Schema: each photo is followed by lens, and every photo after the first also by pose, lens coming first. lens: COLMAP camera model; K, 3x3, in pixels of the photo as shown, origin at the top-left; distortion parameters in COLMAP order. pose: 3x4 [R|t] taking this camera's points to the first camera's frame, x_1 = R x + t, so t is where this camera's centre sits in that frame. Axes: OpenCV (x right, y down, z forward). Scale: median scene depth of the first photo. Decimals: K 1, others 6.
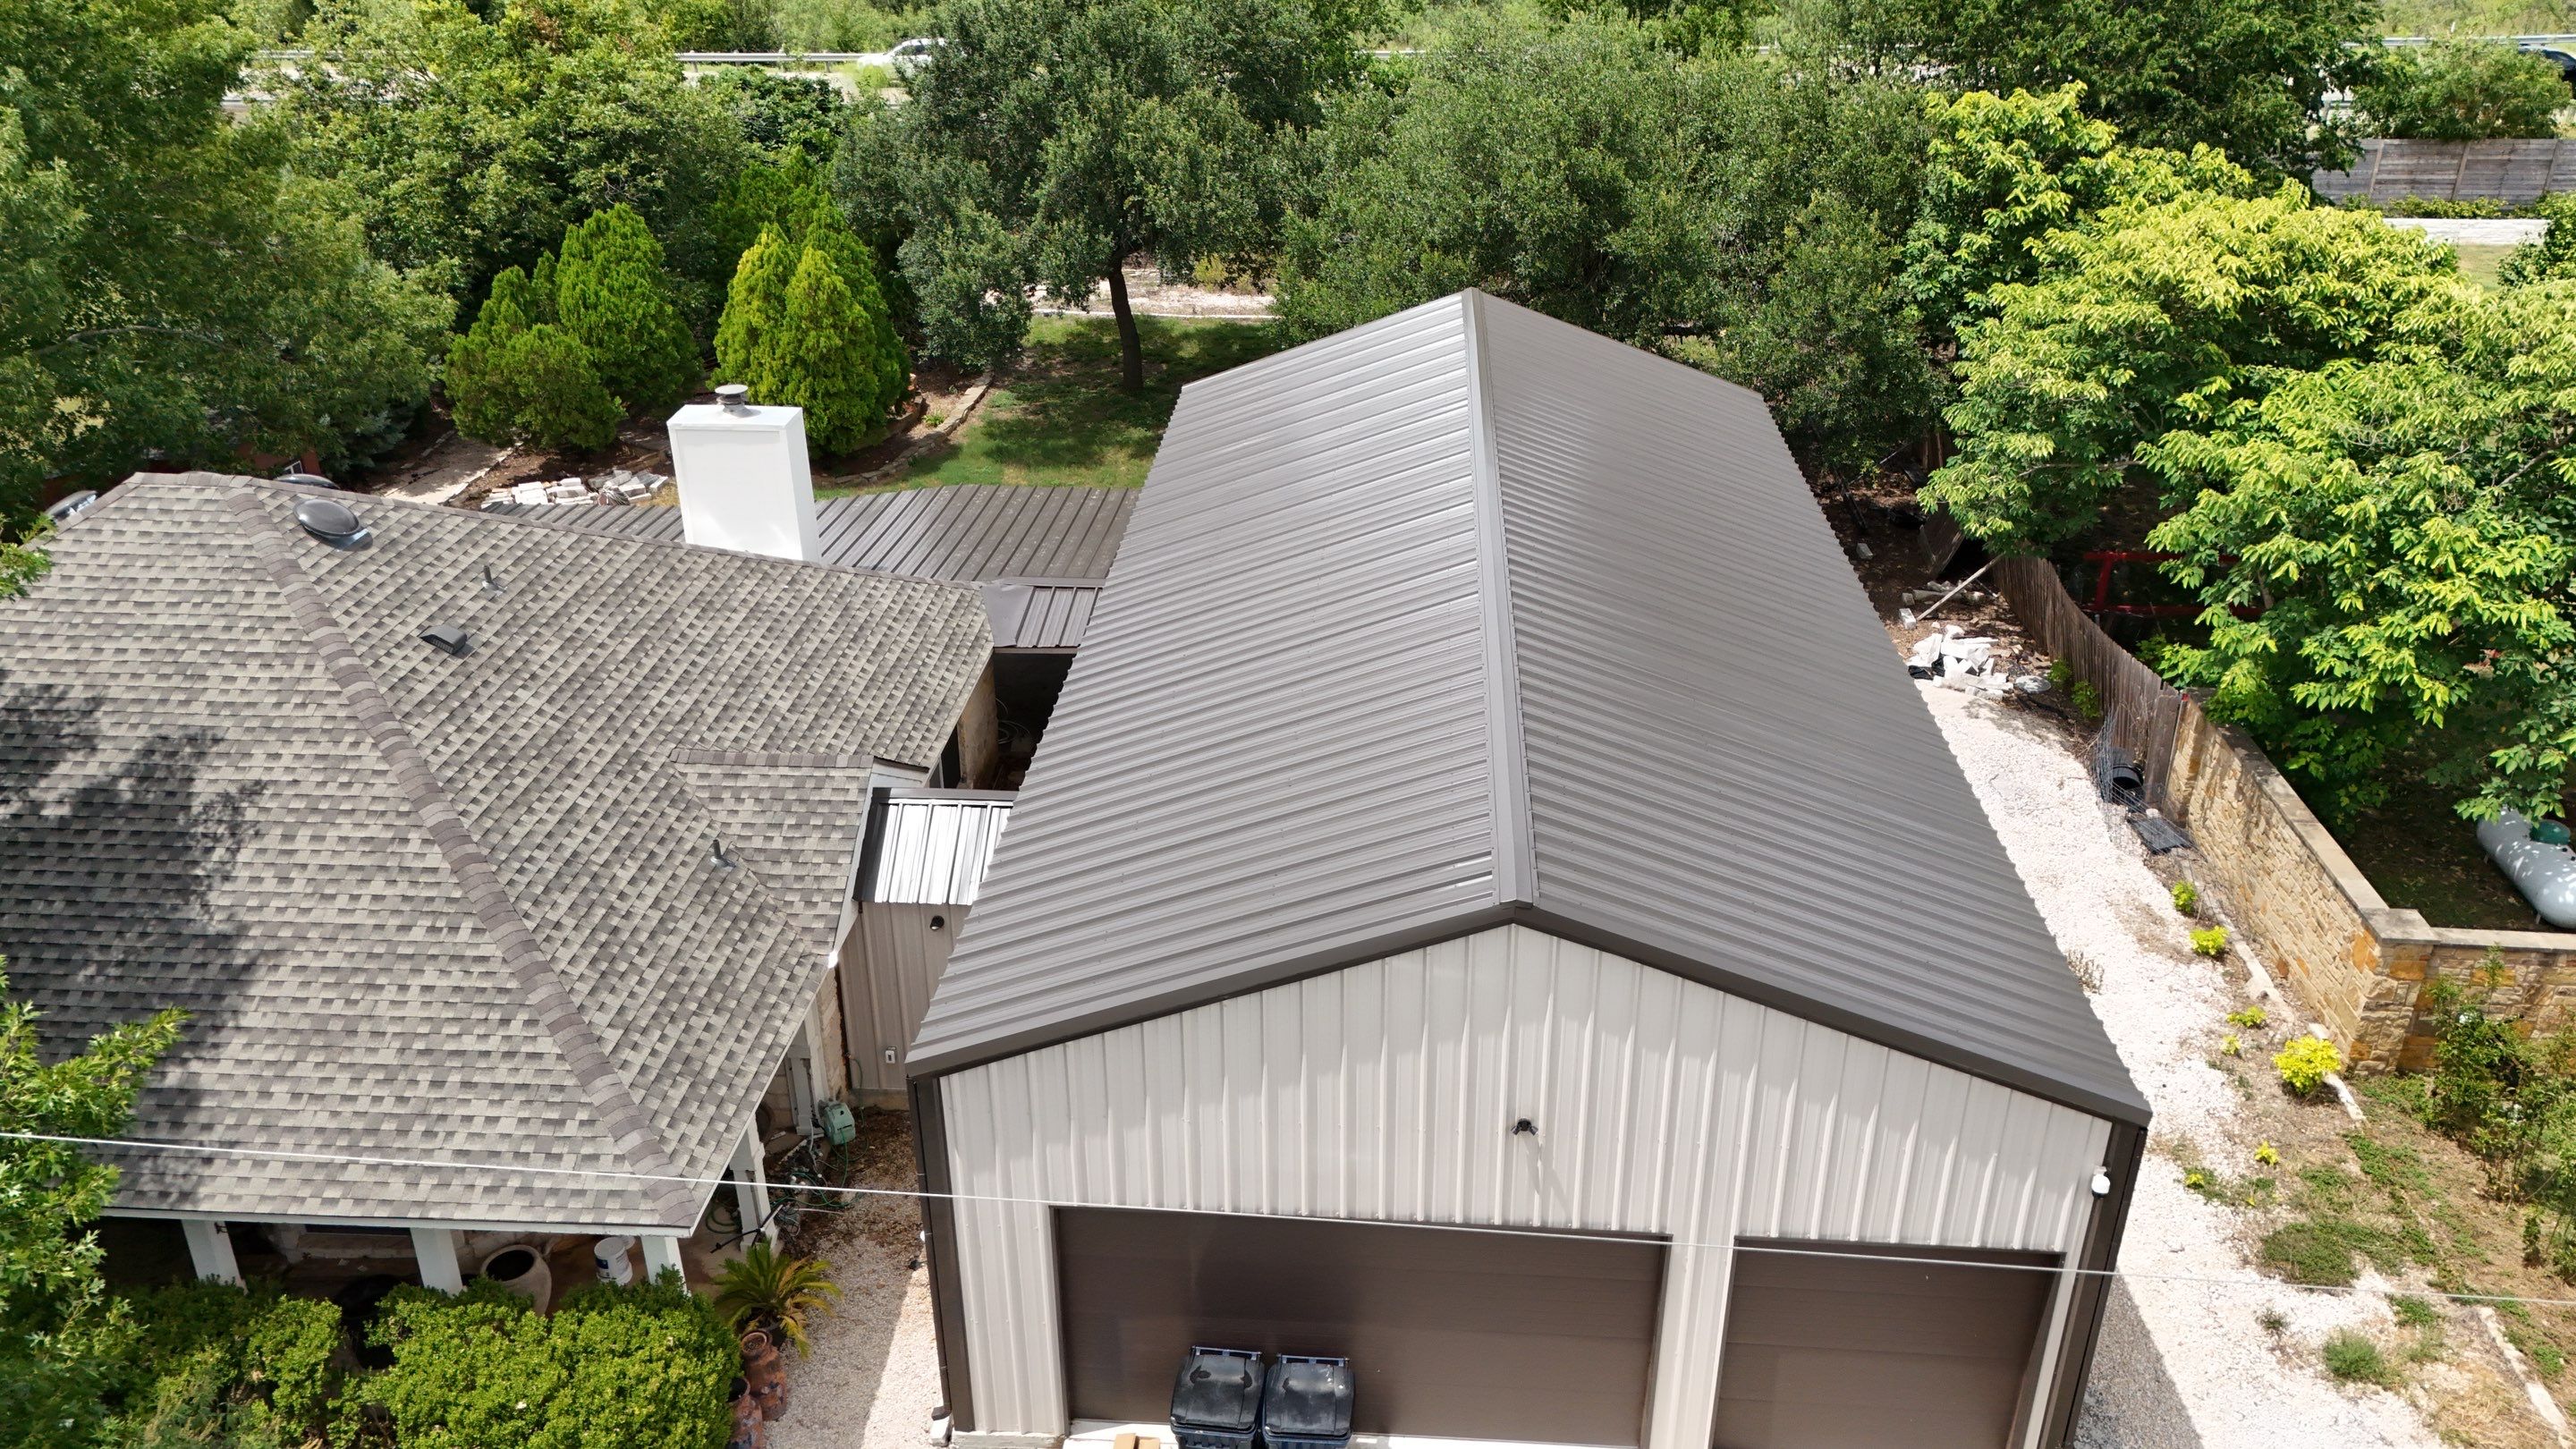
lens RADIAL K [[1901.8, 0, 1287.8], [0, 1901.8, 719.0], [0, 0, 1]] dist [0.059717, -0.044044]
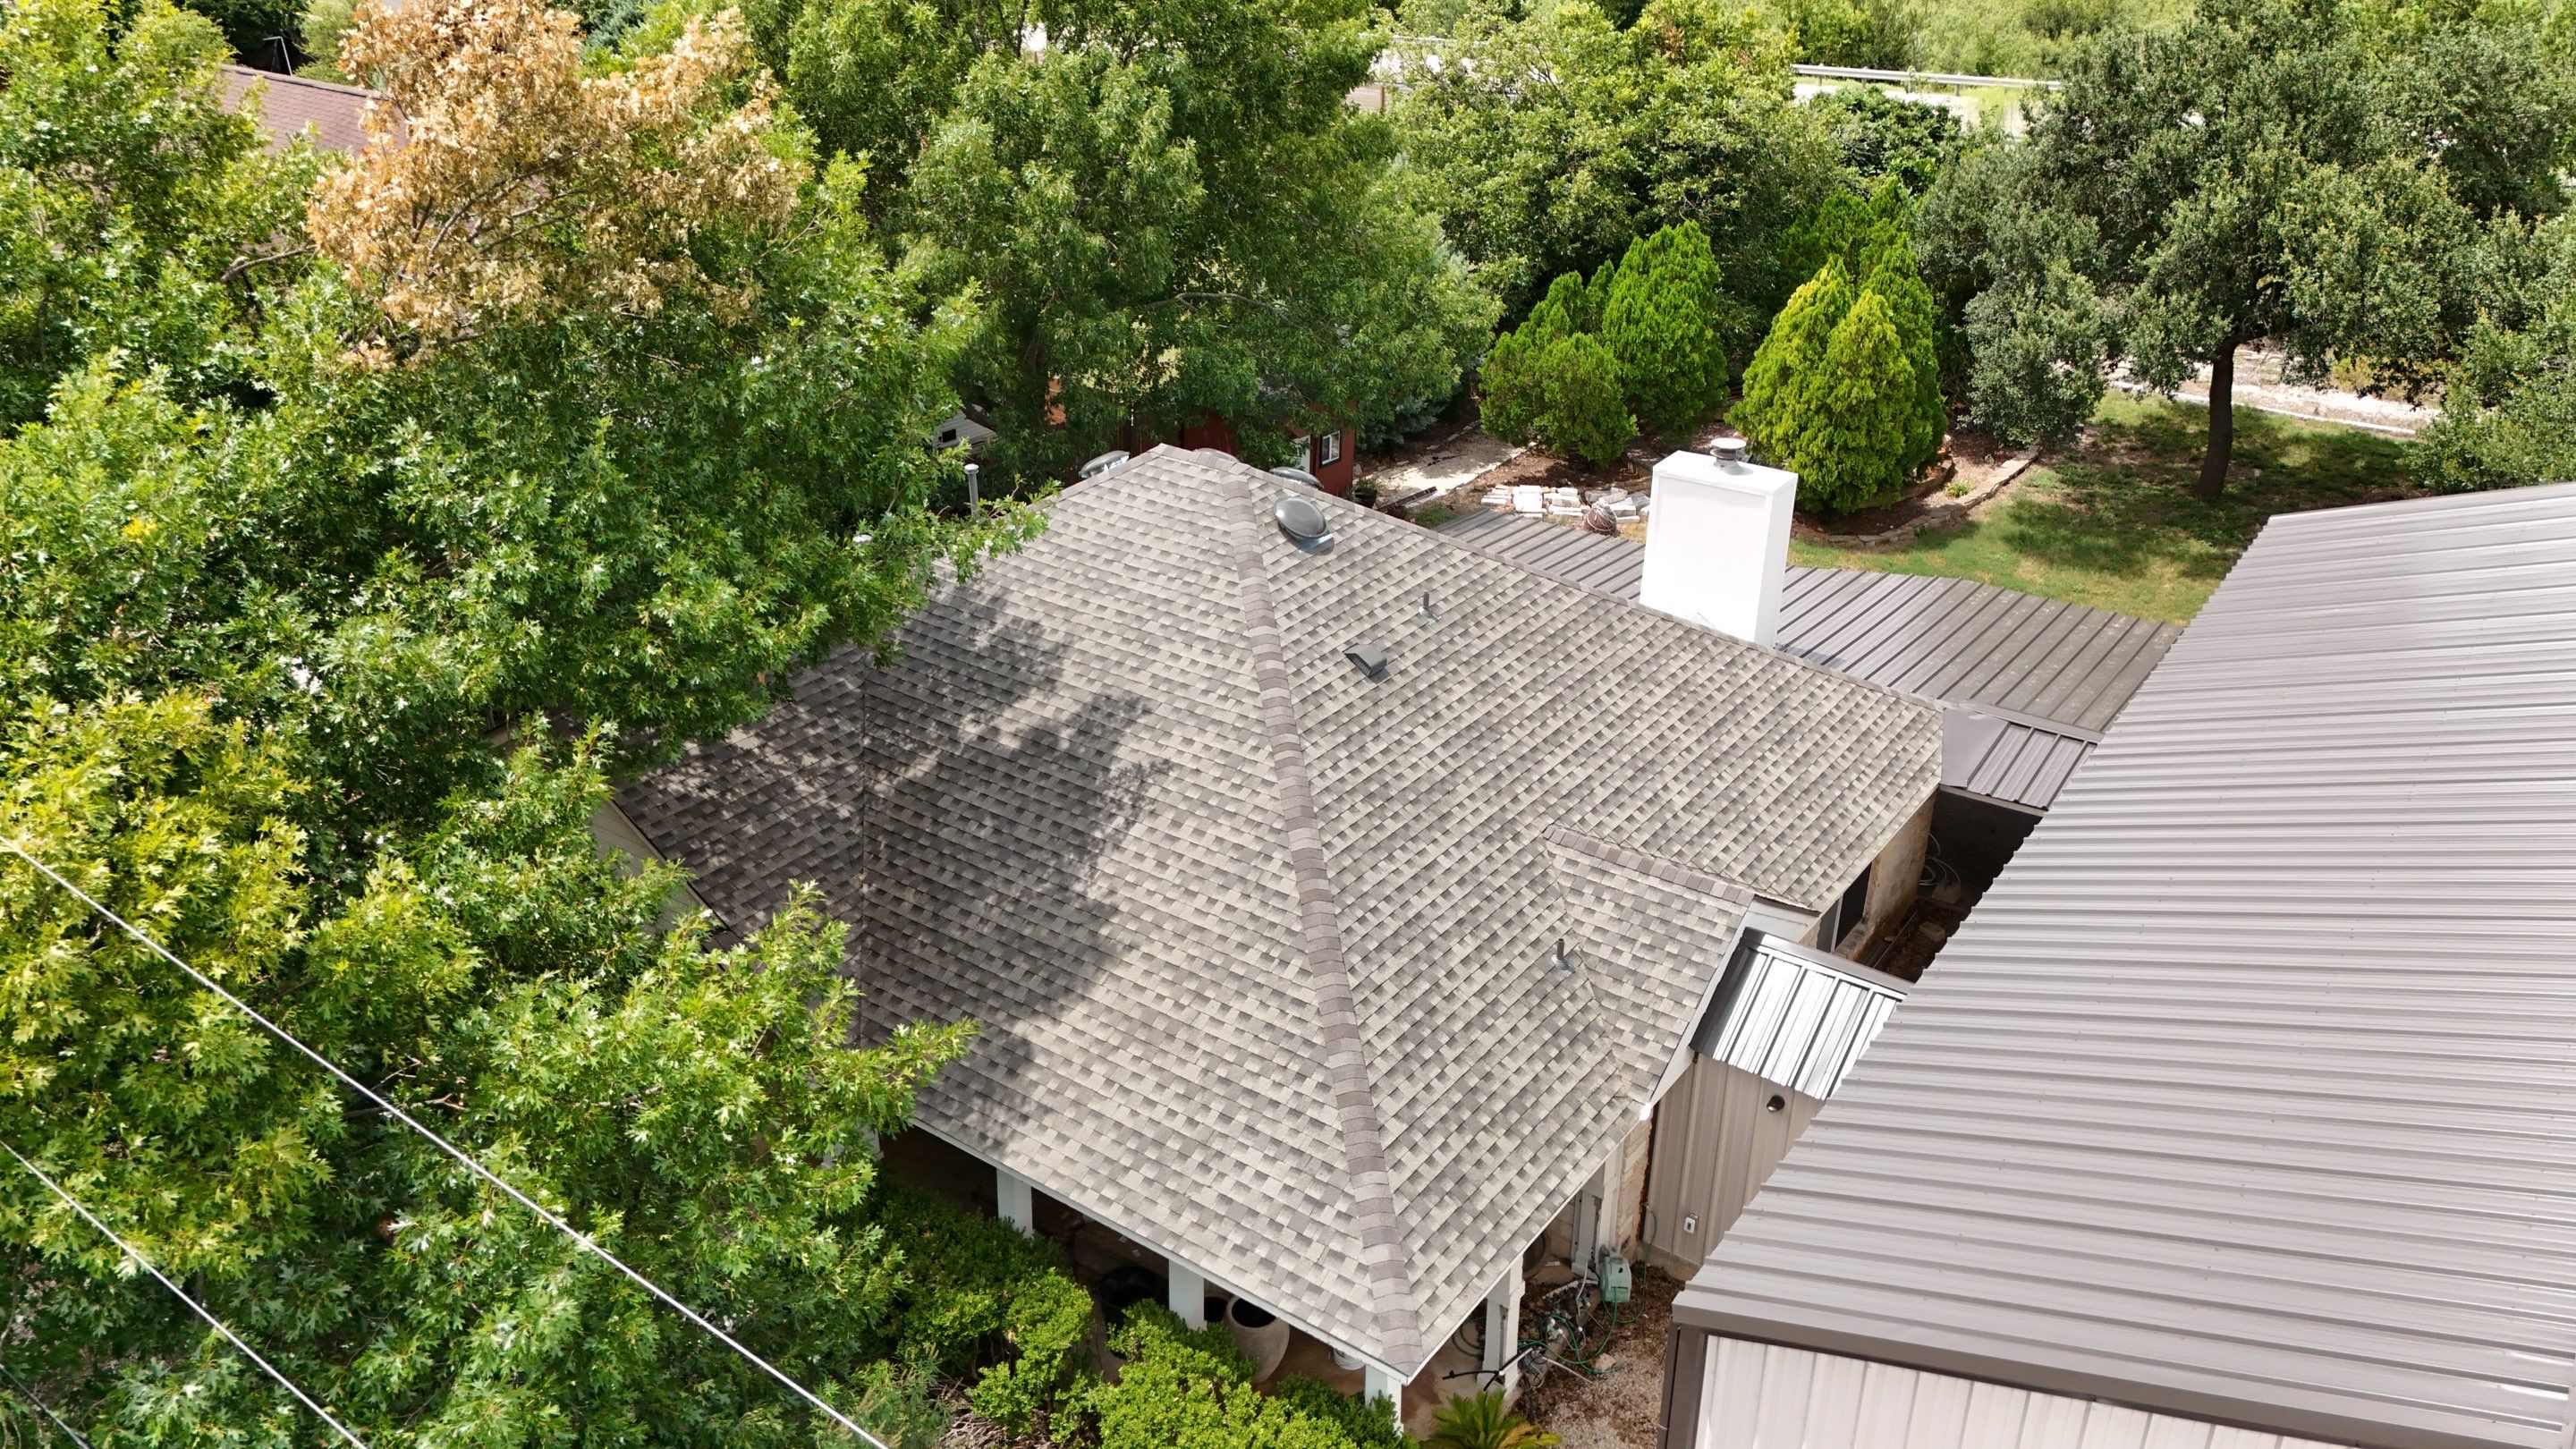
lens RADIAL K [[1883.8, 0, 1284.3], [0, 1883.8, 722.7], [0, 0, 1]] dist [0.168896, -0.429918]
pose [[0.849356, 0.241213, -0.469479, -0.007691], [-0.241864, 0.968453, 0.060011, -0.050967], [0.469144, 0.062579, 0.880902, 0.106514]]
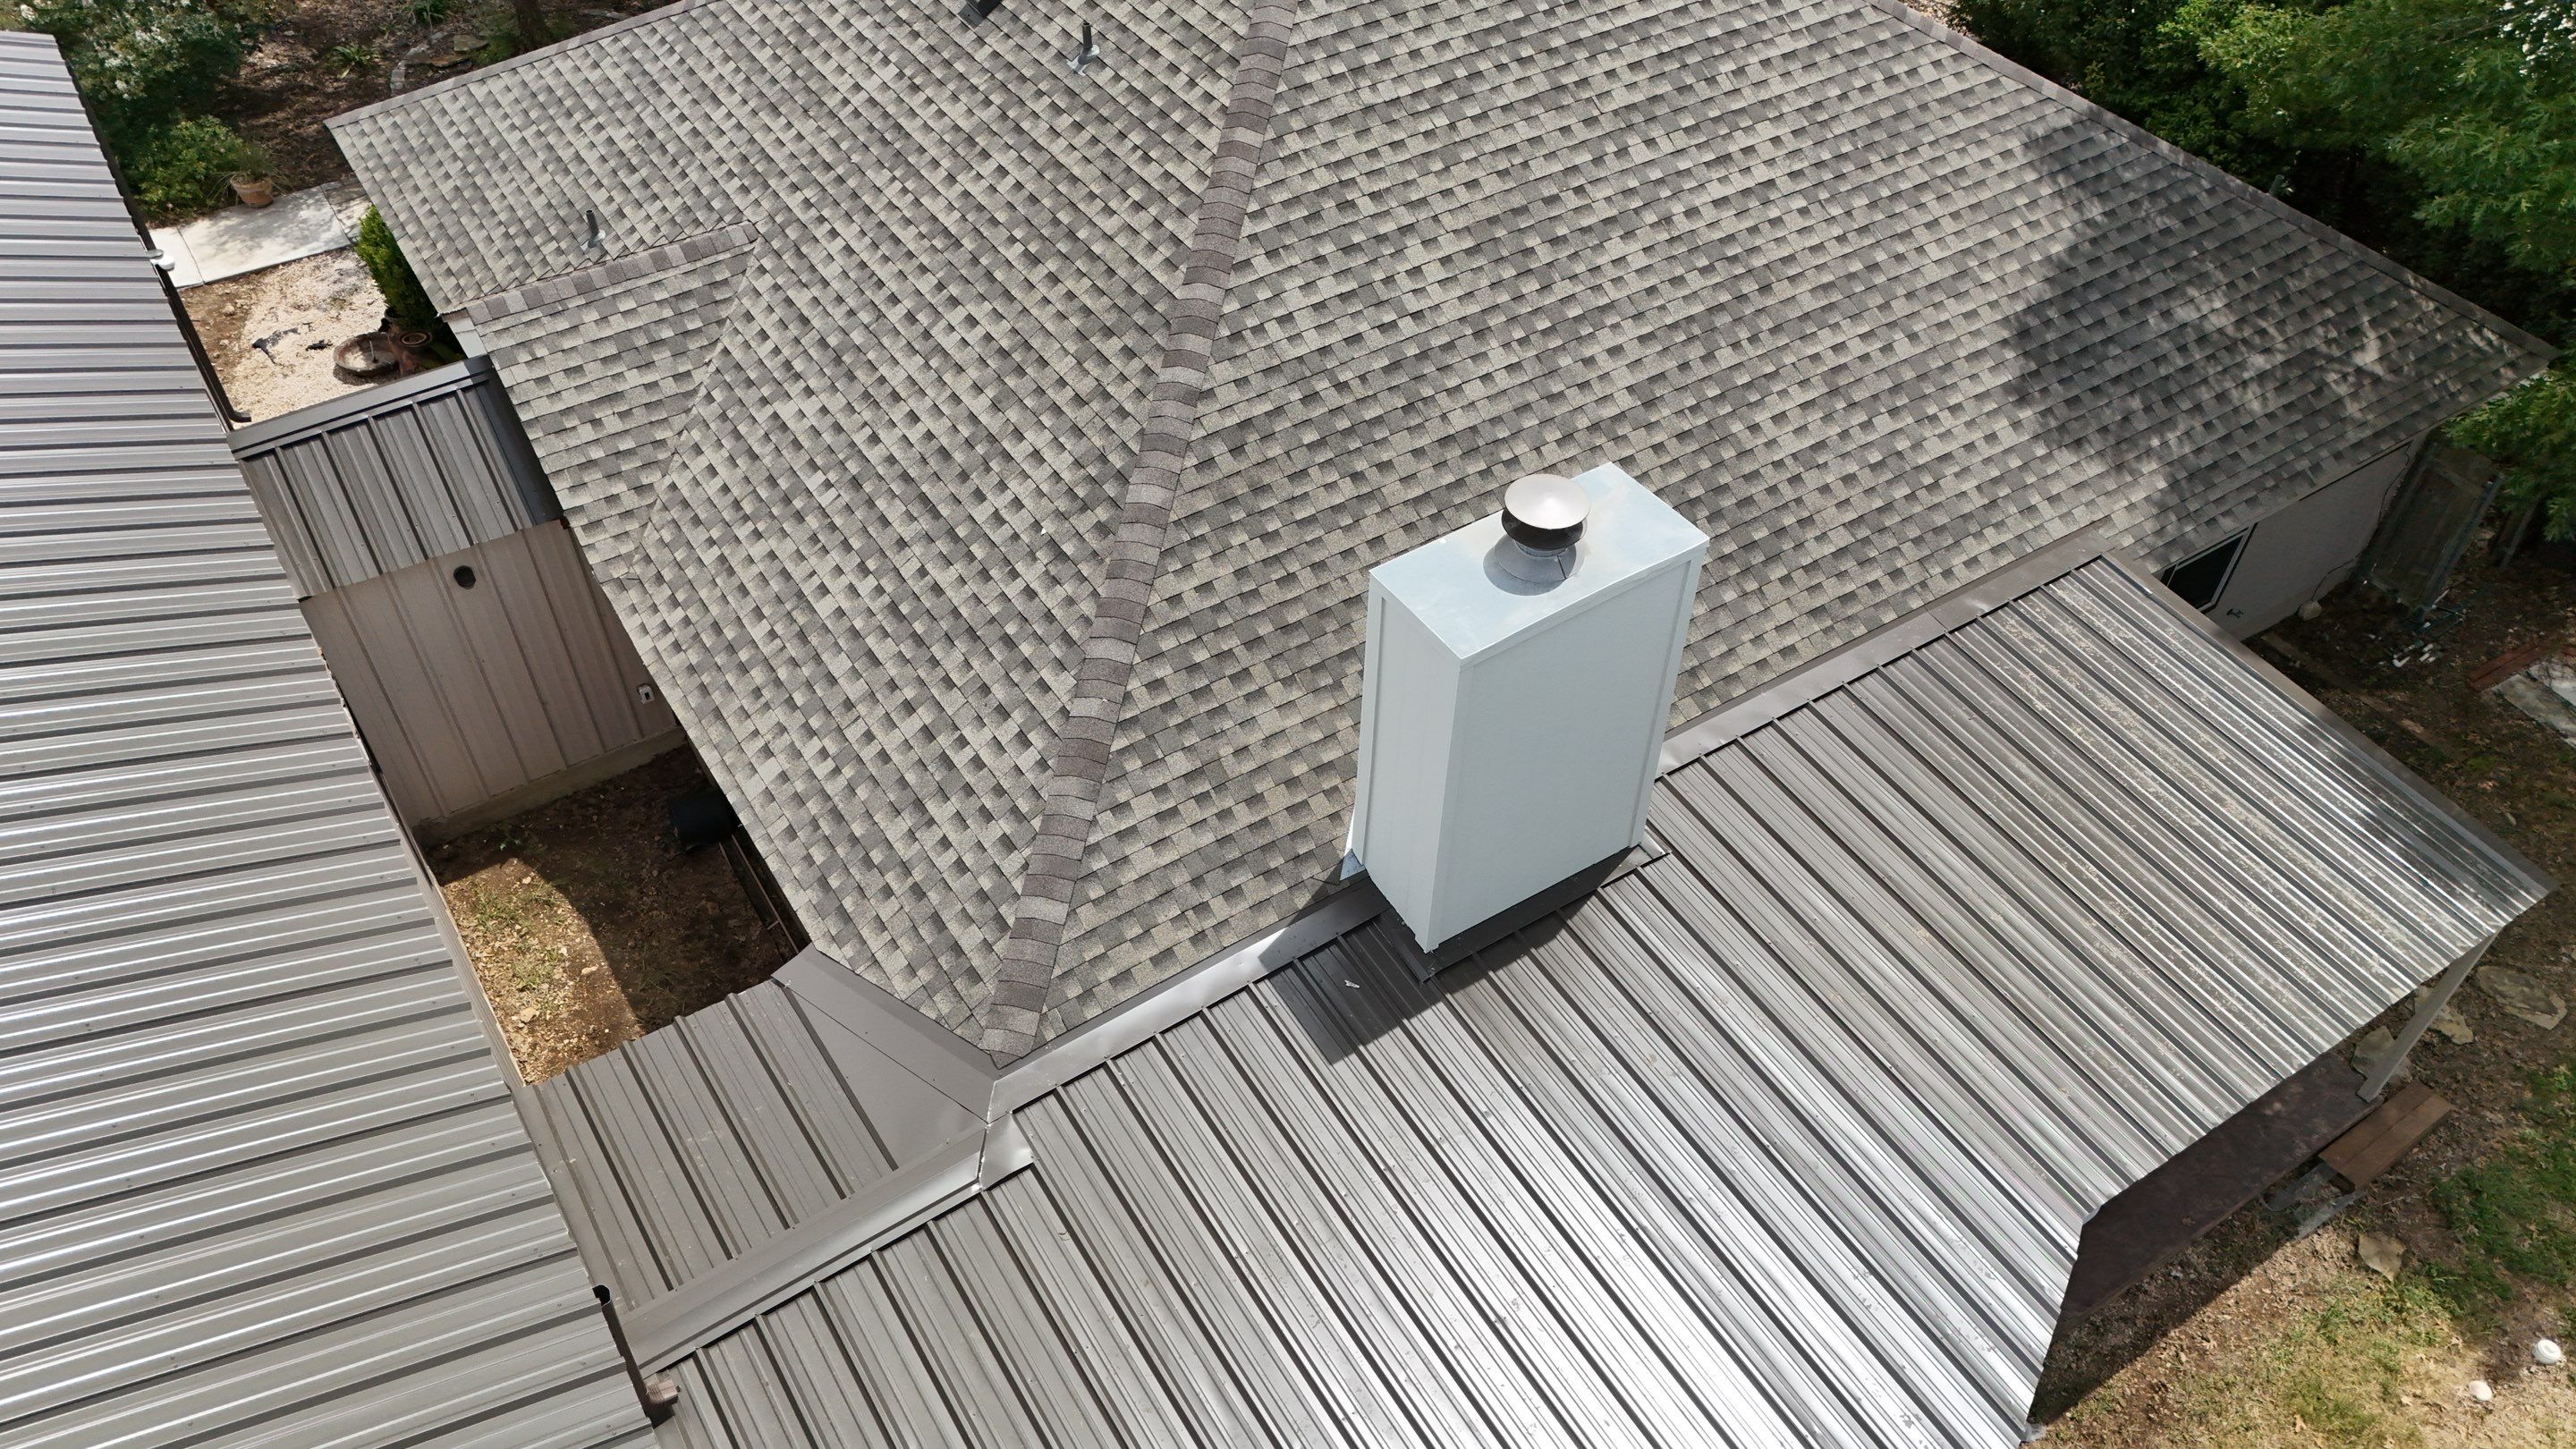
lens RADIAL K [[1883.8, 0, 1284.3], [0, 1883.8, 722.7], [0, 0, 1]] dist [0.168896, -0.429918]
pose [[-0.801469, 0.427265, -0.418440, -0.090963], [-0.268339, 0.368372, 0.890110, -0.541484], [0.534454, 0.825680, -0.180587, 1.242568]]
